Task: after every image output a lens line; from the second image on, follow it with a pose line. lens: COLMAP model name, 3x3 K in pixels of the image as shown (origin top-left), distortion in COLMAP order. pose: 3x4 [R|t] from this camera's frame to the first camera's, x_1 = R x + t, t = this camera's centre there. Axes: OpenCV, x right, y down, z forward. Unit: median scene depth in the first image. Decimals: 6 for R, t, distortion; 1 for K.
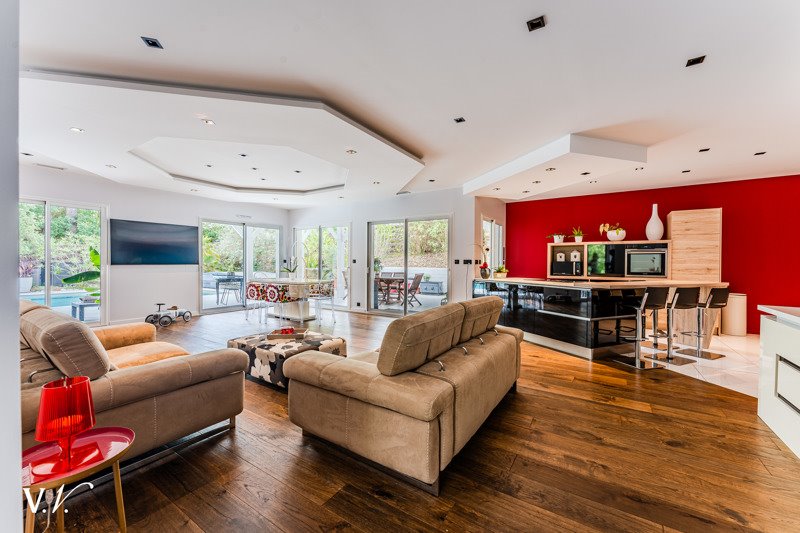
lens RADIAL K [[316.1, 0, 400.0], [0, 316.1, 266.5], [0, 0, 1]] dist [0.001053, 0.000060]
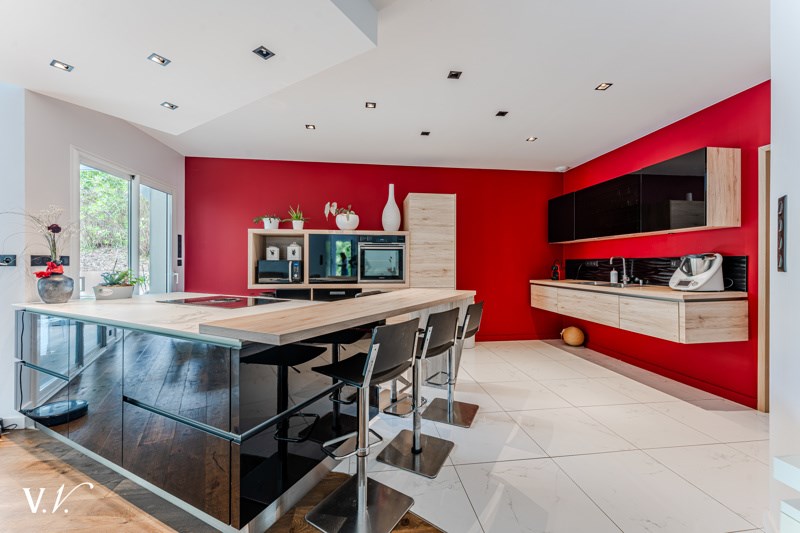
lens RADIAL K [[316.1, 0, 400.0], [0, 316.1, 266.5], [0, 0, 1]] dist [0.001053, 0.000060]
pose [[0.760333, -0.009652, 0.649461, 0.329068], [0.009132, 0.999950, 0.004170, -0.004536], [-0.649469, 0.002761, 0.760383, 0.411997]]
